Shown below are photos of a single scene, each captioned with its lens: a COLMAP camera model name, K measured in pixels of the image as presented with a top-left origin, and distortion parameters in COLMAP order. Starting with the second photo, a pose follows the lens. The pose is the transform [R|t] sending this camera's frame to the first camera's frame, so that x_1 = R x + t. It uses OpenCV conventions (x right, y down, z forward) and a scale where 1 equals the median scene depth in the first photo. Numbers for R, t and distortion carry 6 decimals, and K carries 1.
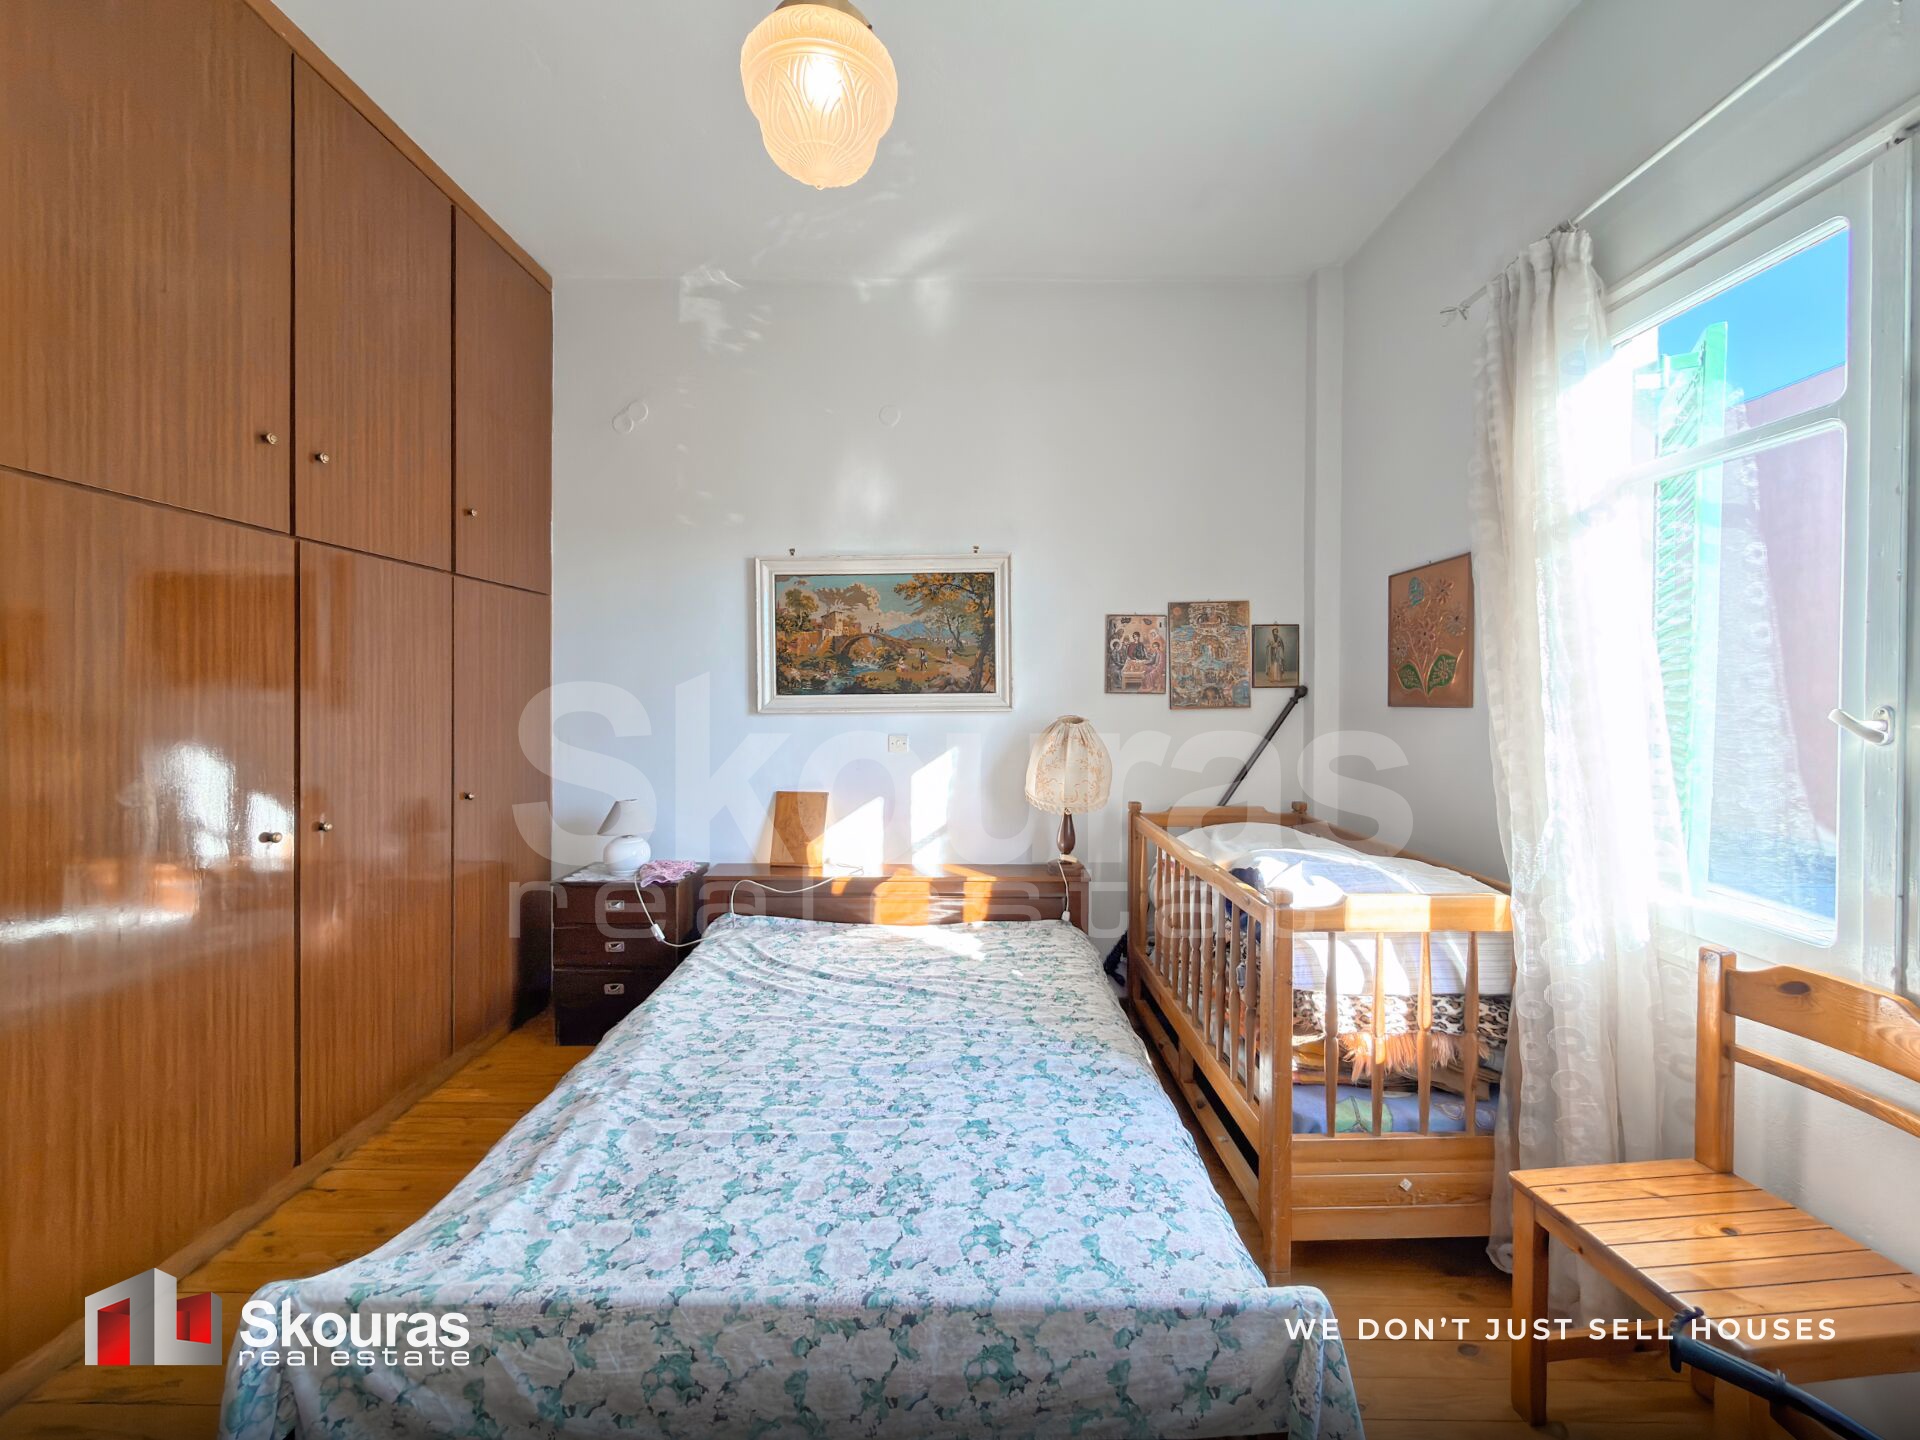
lens RADIAL K [[774.0, 0, 963.1], [0, 774.0, 716.8], [0, 0, 1]] dist [0.001168, 0.000566]
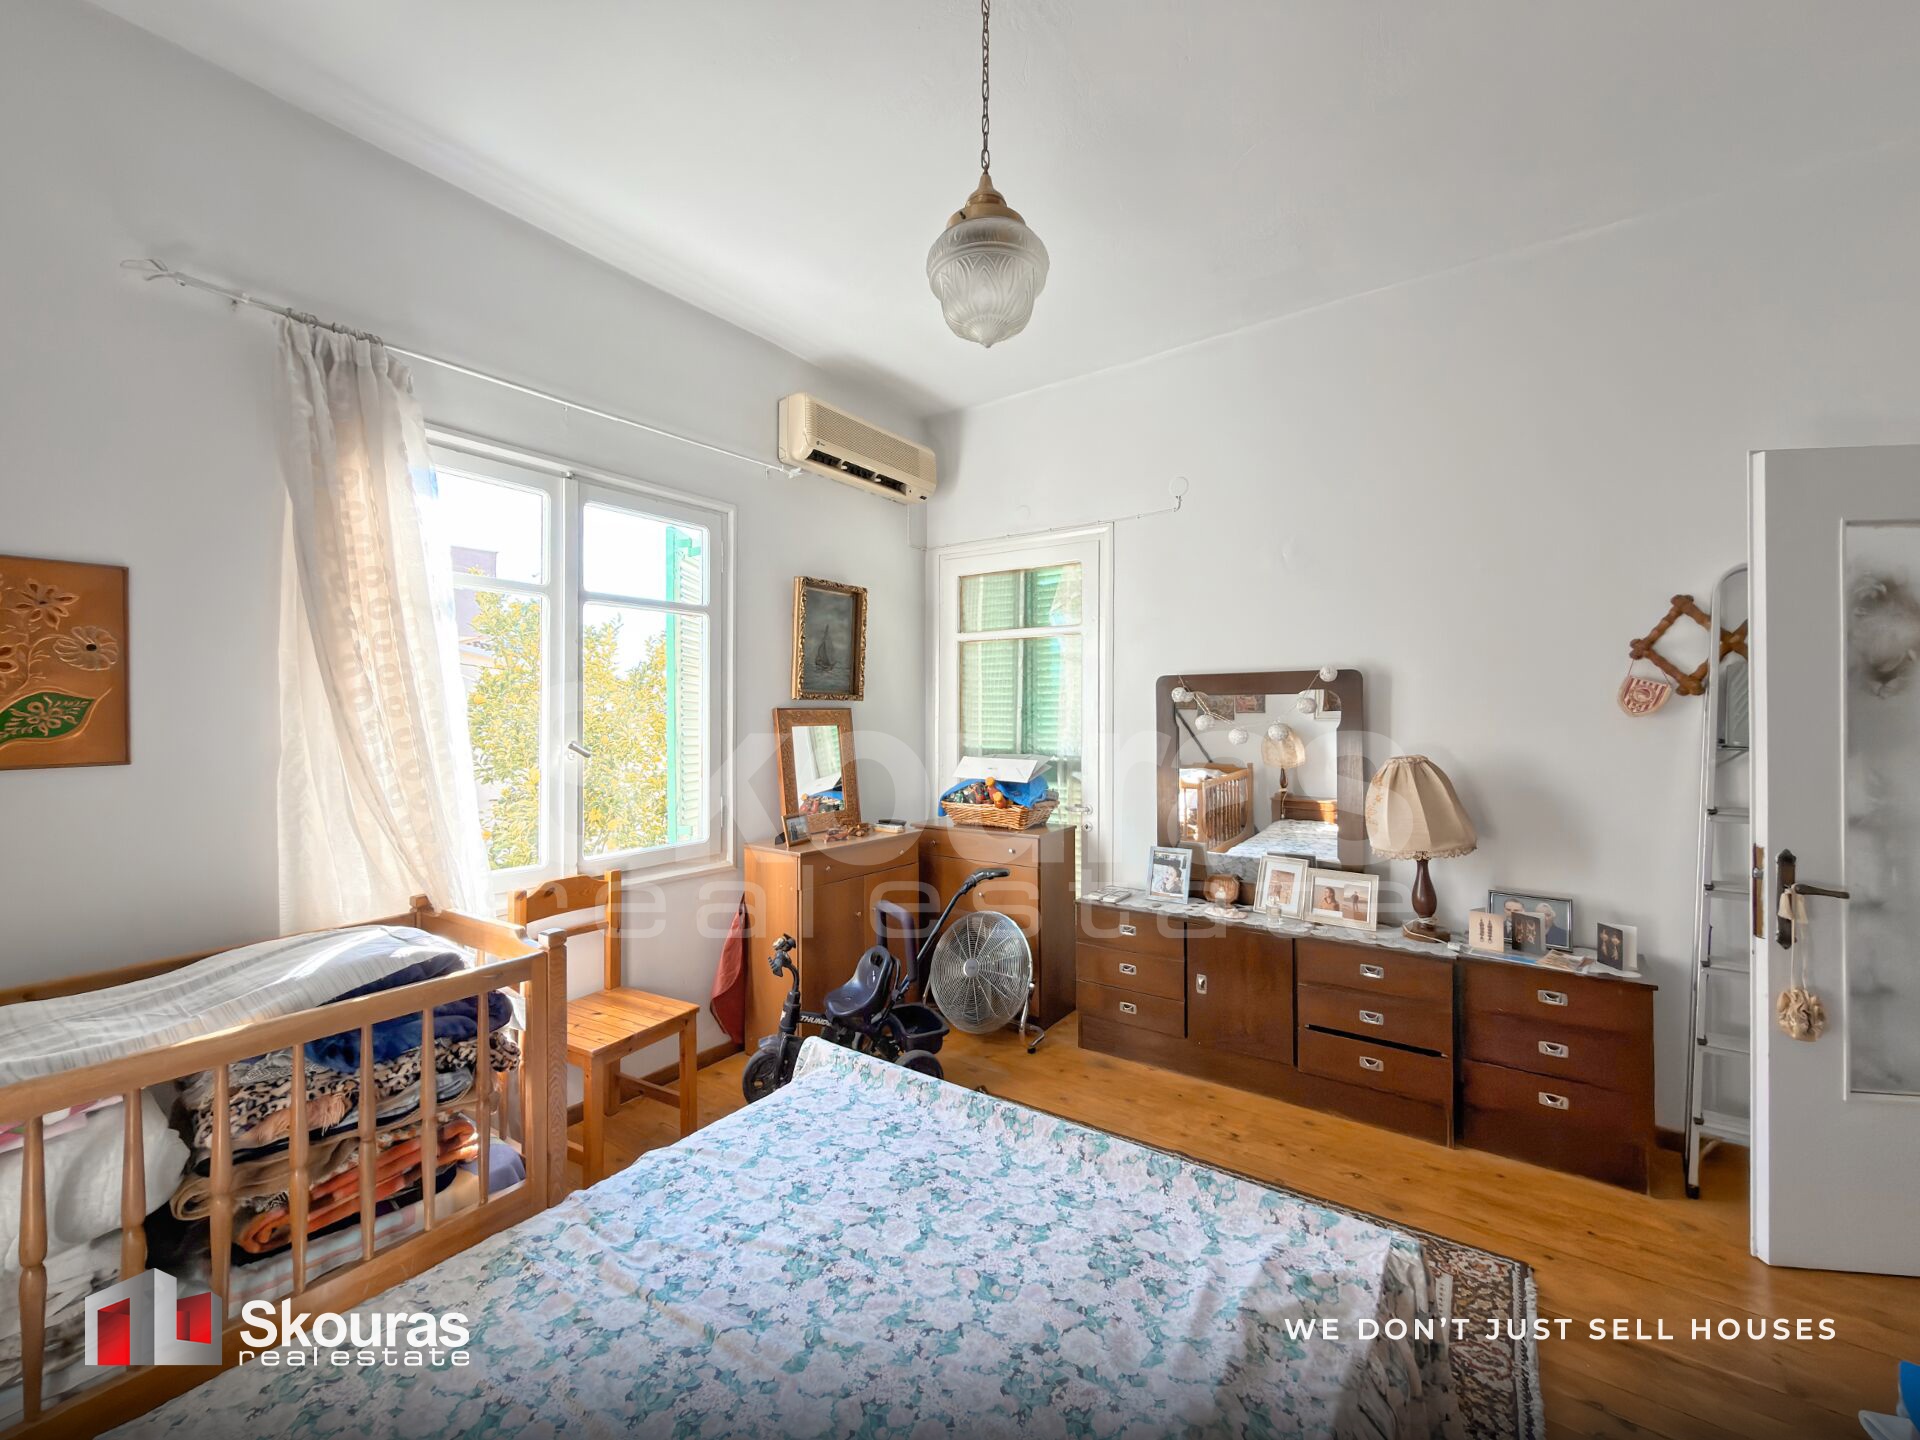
lens RADIAL K [[772.7, 0, 951.7], [0, 772.7, 735.0], [0, 0, 1]] dist [-0.000542, -0.000007]
pose [[-0.806960, -0.018535, 0.590315, -0.350321], [0.017105, 0.998355, 0.054729, -0.050001], [-0.590358, 0.054262, -0.805315, 0.818575]]
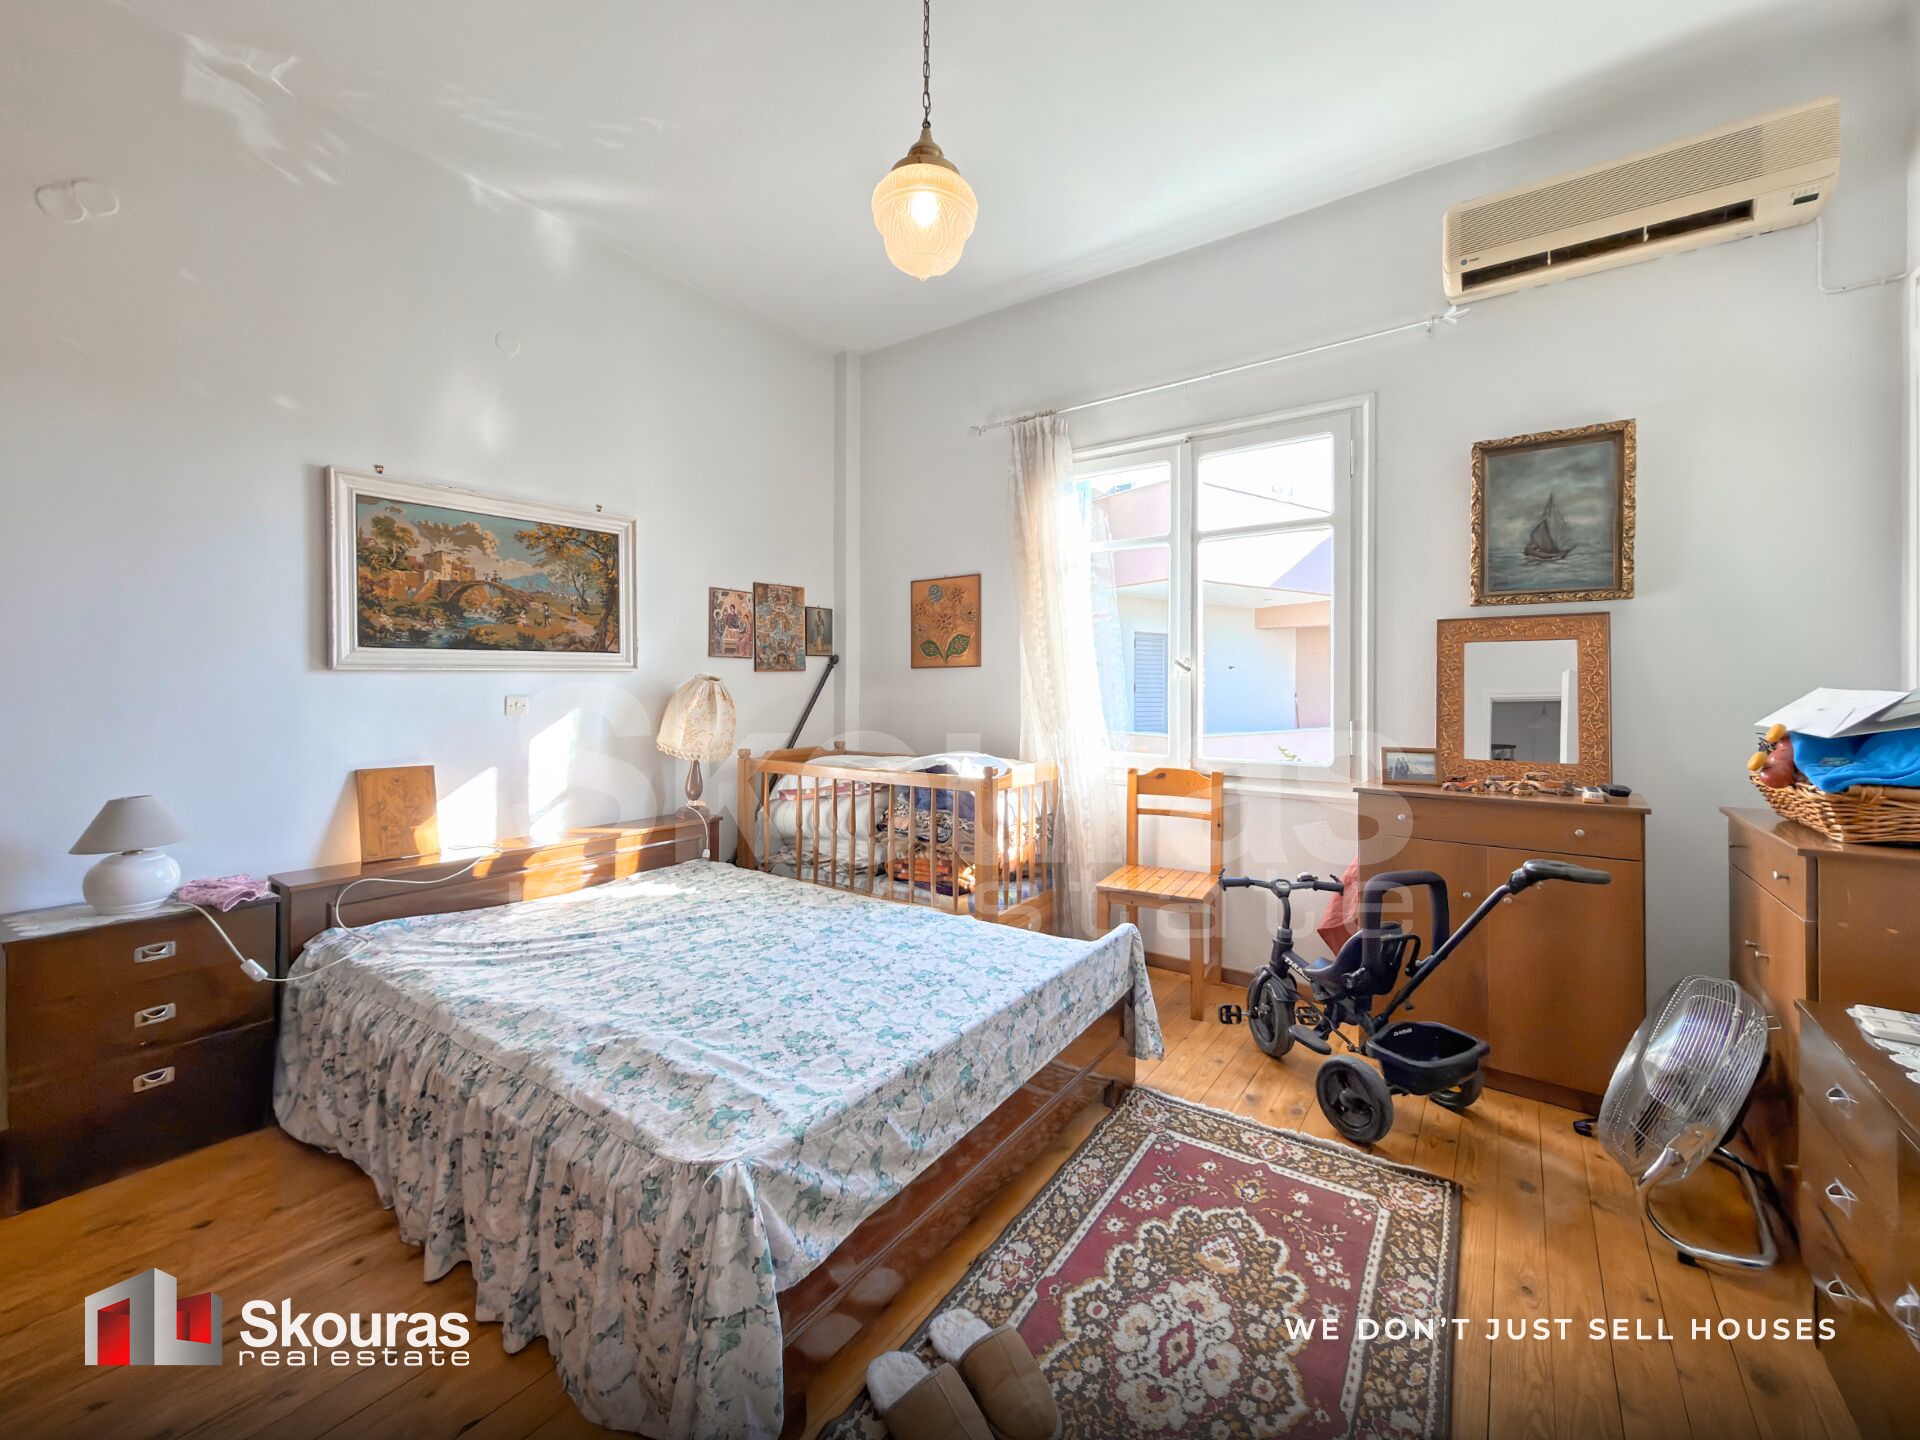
lens RADIAL K [[771.4, 0, 958.8], [0, 771.4, 710.0], [0, 0, 1]] dist [-0.000719, 0.000050]
pose [[0.581629, -0.028103, 0.812968, -0.528518], [0.025036, 0.999548, 0.016641, 0.038402], [-0.813069, 0.010674, 0.582070, 0.047972]]
